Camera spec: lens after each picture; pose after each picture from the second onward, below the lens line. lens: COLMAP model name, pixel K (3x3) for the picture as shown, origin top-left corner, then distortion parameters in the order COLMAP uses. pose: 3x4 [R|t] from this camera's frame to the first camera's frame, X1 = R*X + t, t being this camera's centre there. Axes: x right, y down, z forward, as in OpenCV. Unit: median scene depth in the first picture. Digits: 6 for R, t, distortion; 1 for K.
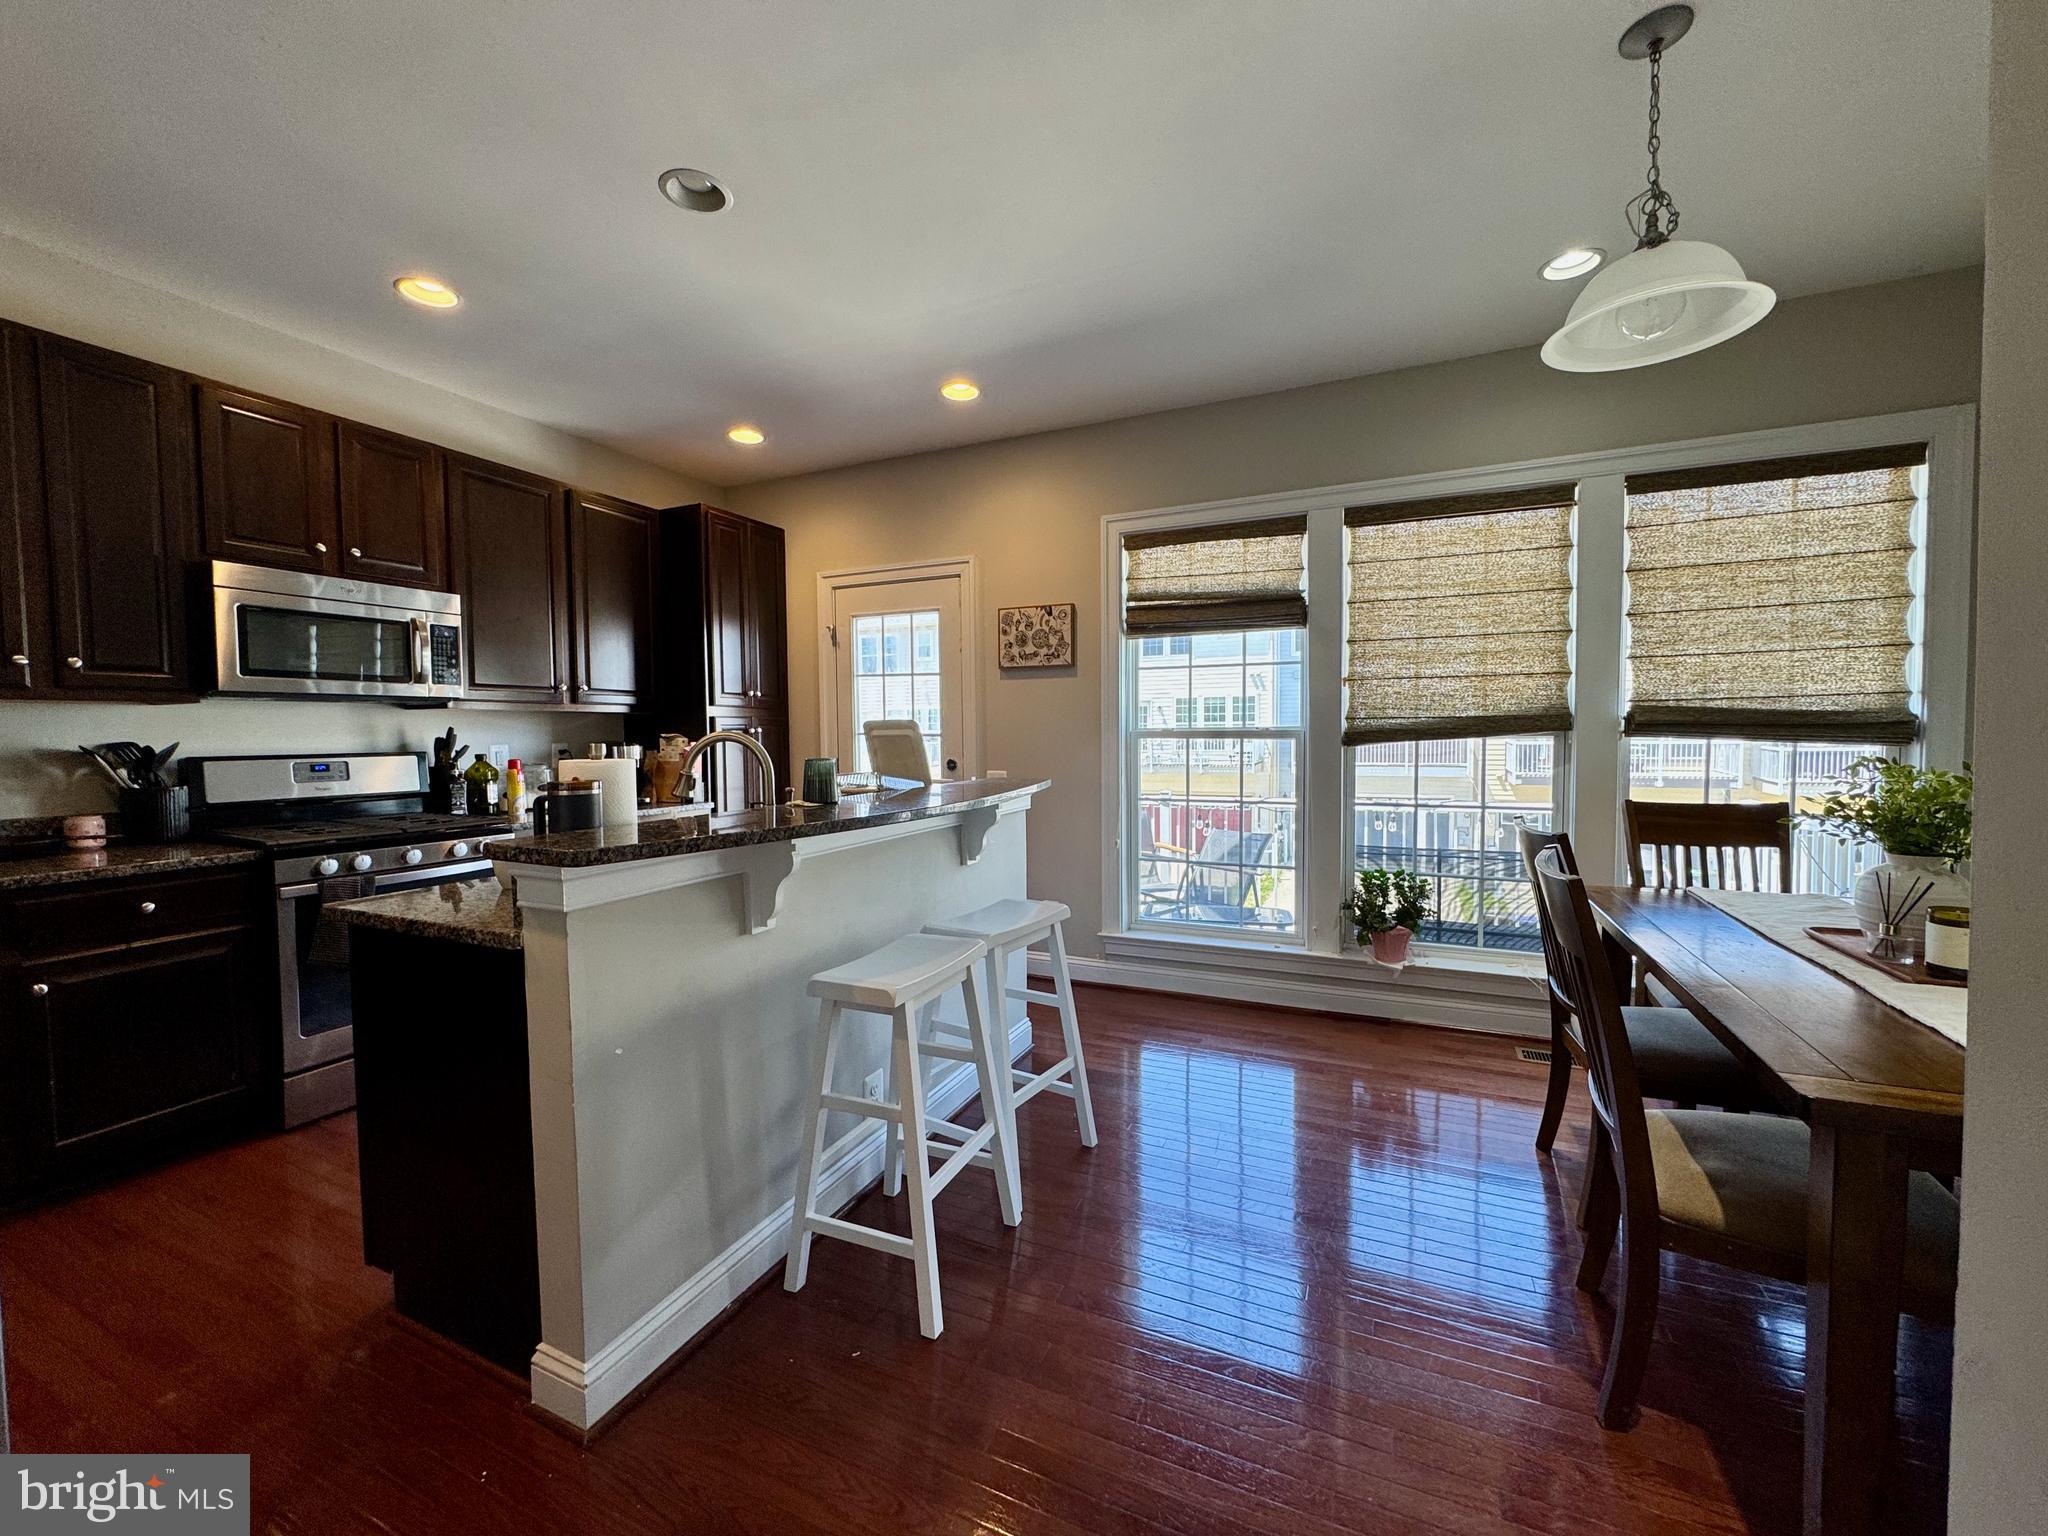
lens RADIAL K [[813.8, 0, 1025.4], [0, 813.8, 766.6], [0, 0, 1]] dist [-0.001847, -0.000328]
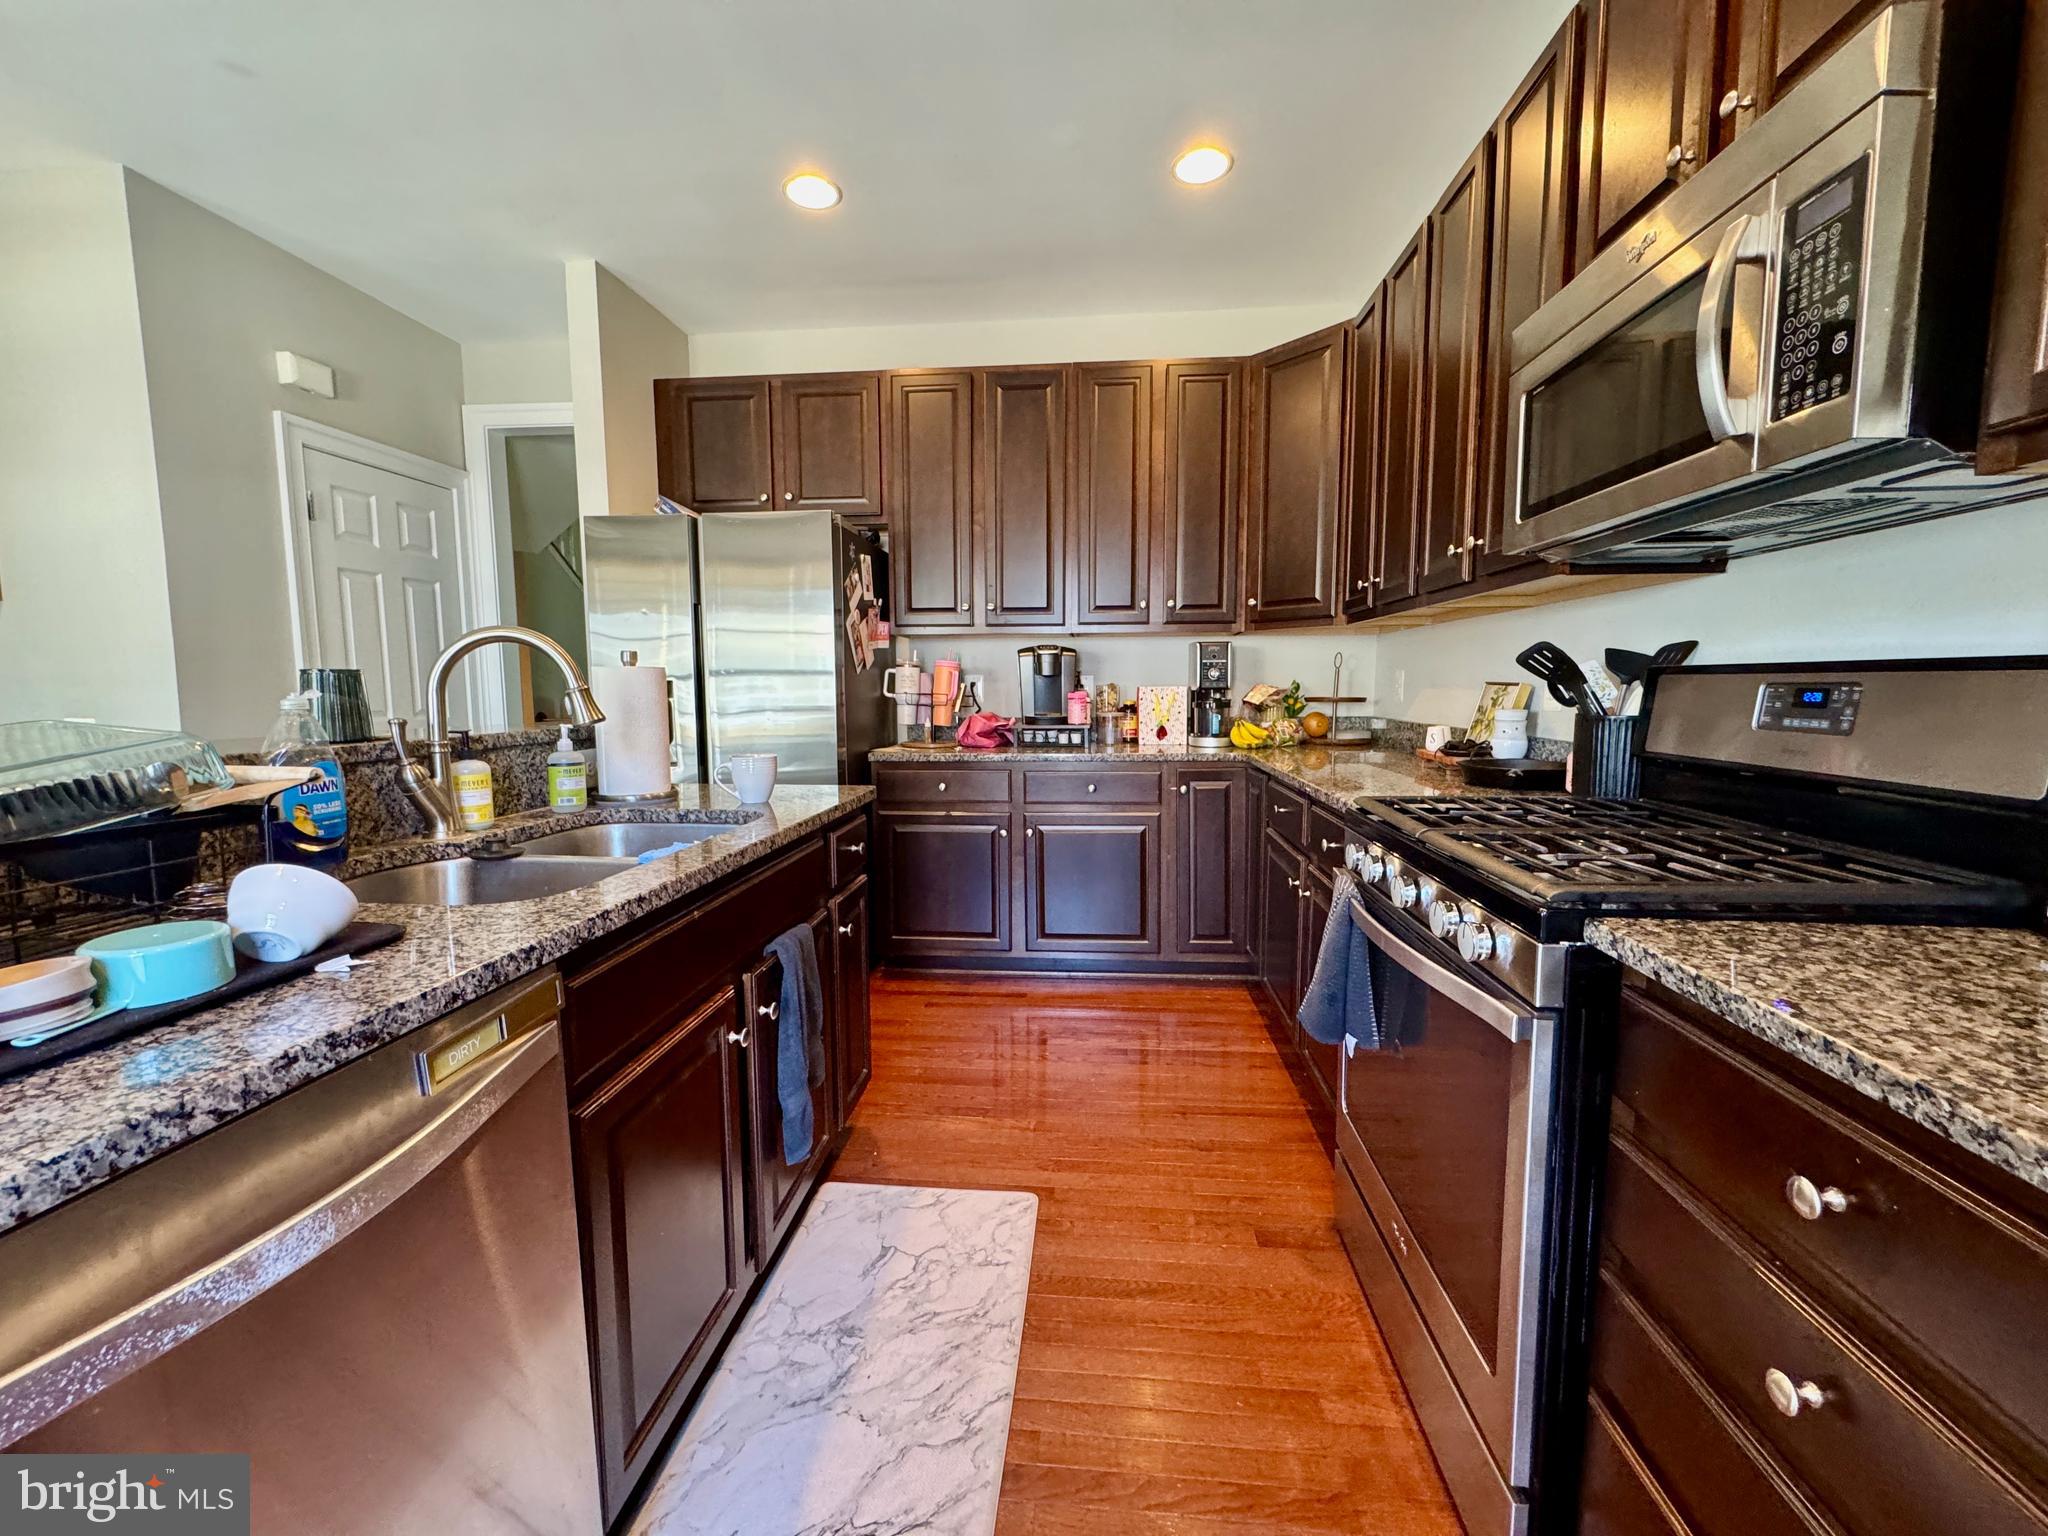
lens RADIAL K [[813.8, 0, 1025.4], [0, 813.8, 766.6], [0, 0, 1]] dist [-0.001847, -0.000328]
pose [[-0.940133, 0.042850, -0.338104, -0.337382], [-0.003960, 0.990624, 0.136561, -0.015528], [0.340786, 0.129724, -0.931148, 1.106275]]
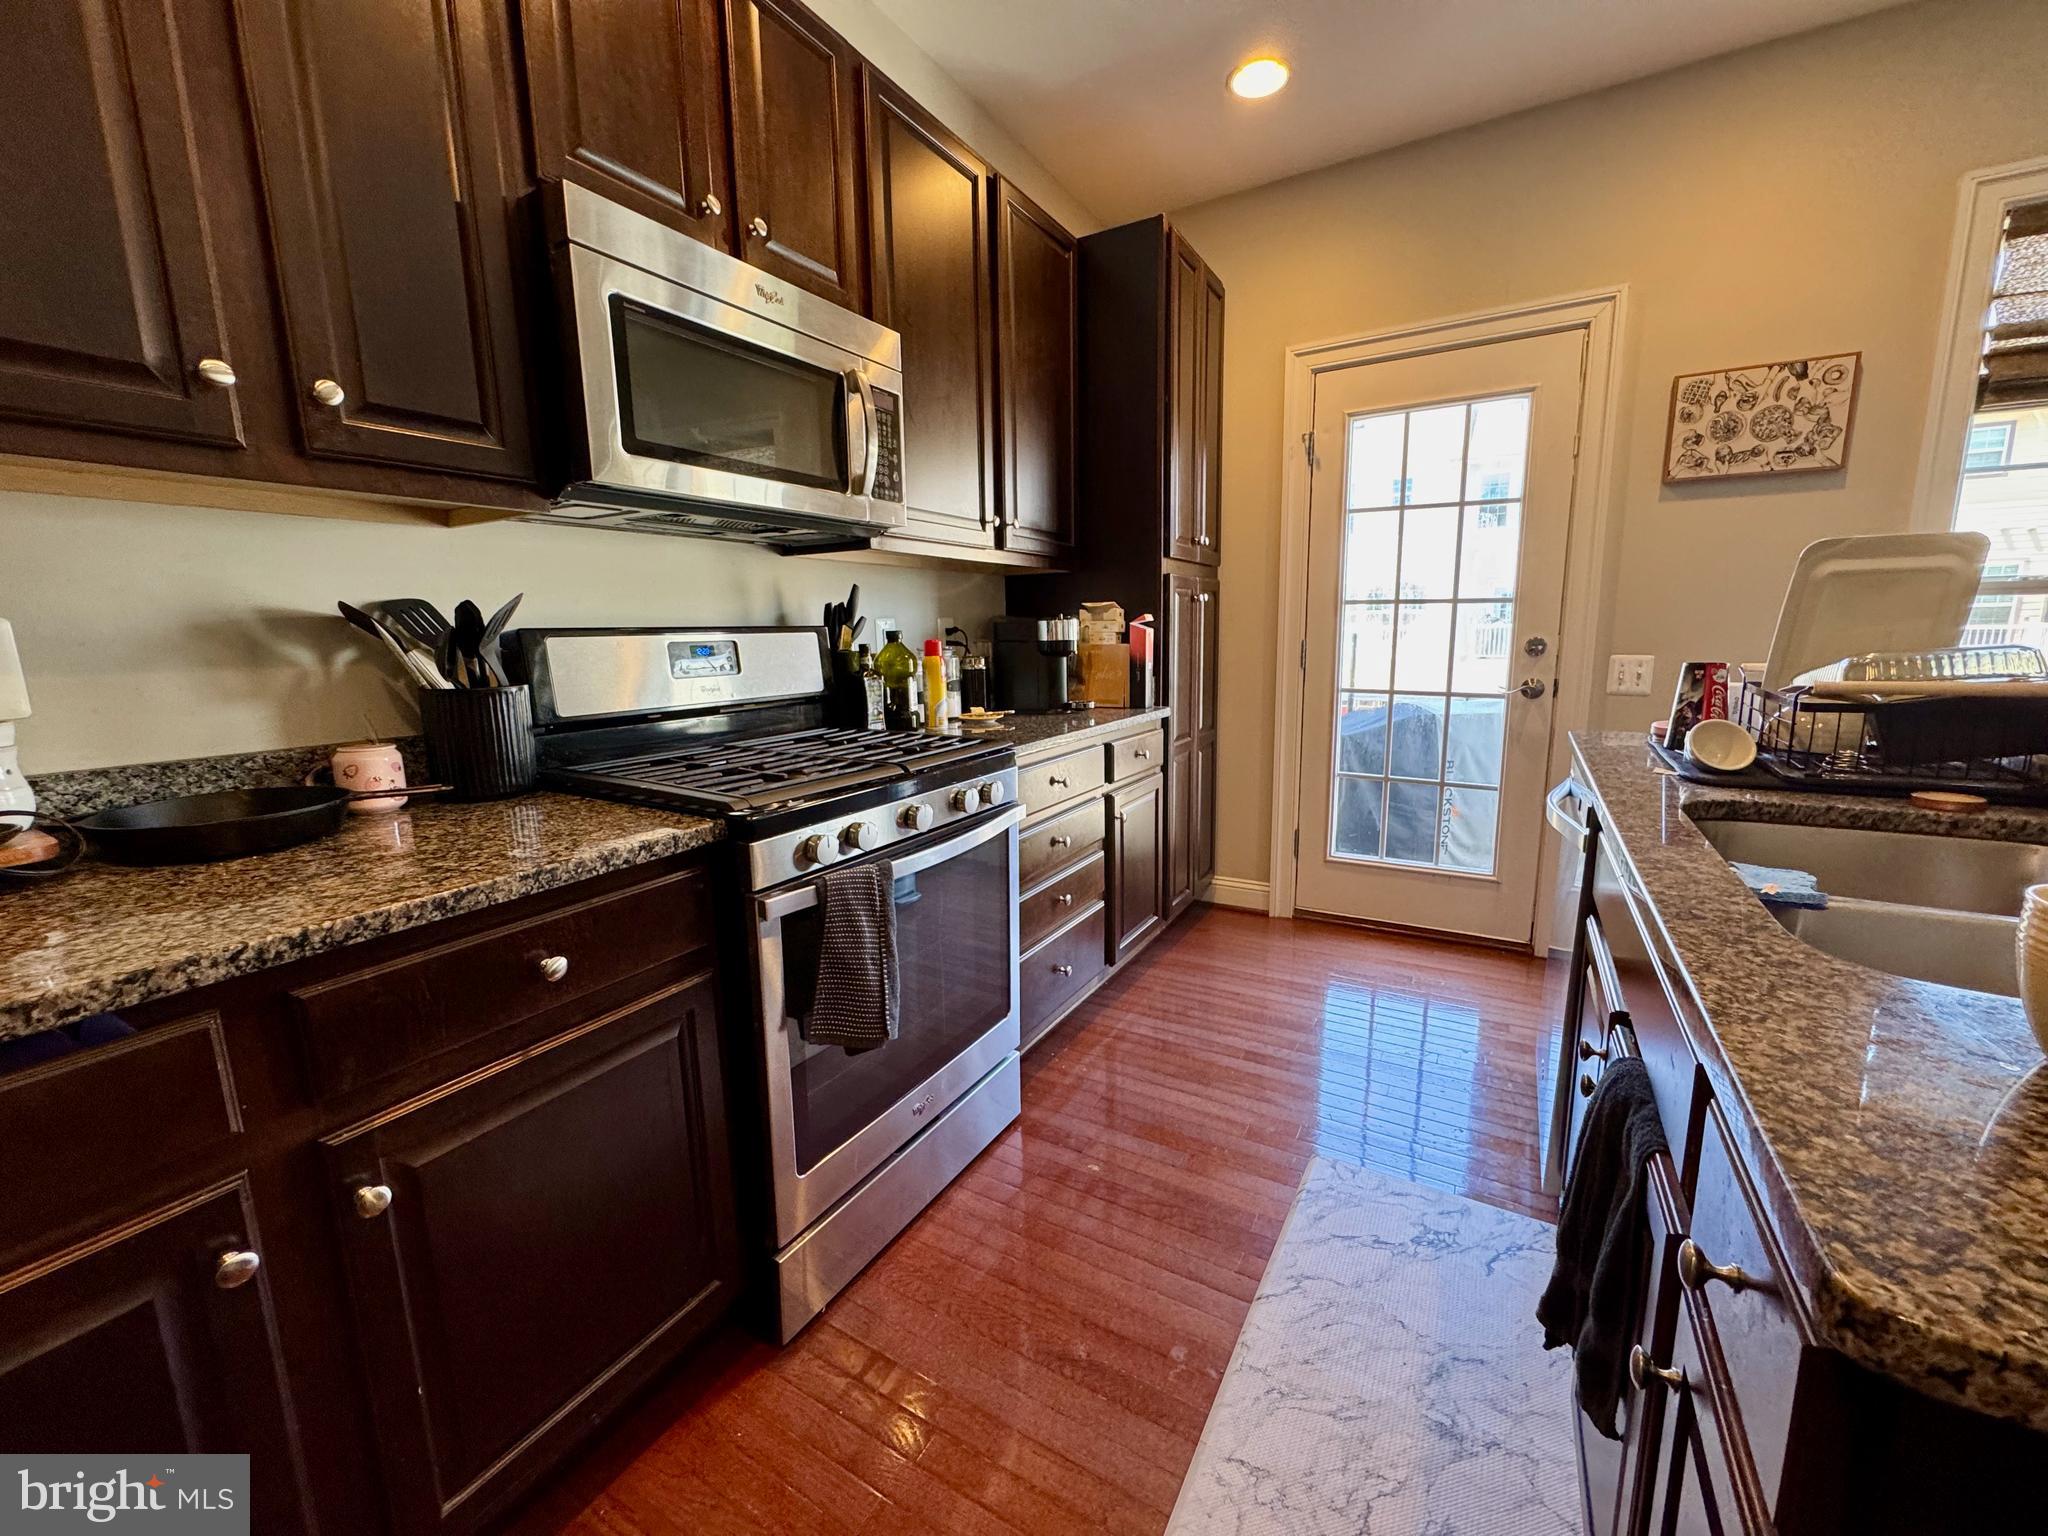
lens RADIAL K [[813.8, 0, 1025.4], [0, 813.8, 766.6], [0, 0, 1]] dist [-0.001847, -0.000328]
pose [[0.995279, 0.004807, -0.096940, -0.525041], [0.007268, 0.992278, 0.123819, 0.011341], [0.096786, -0.123939, 0.987558, 0.403989]]
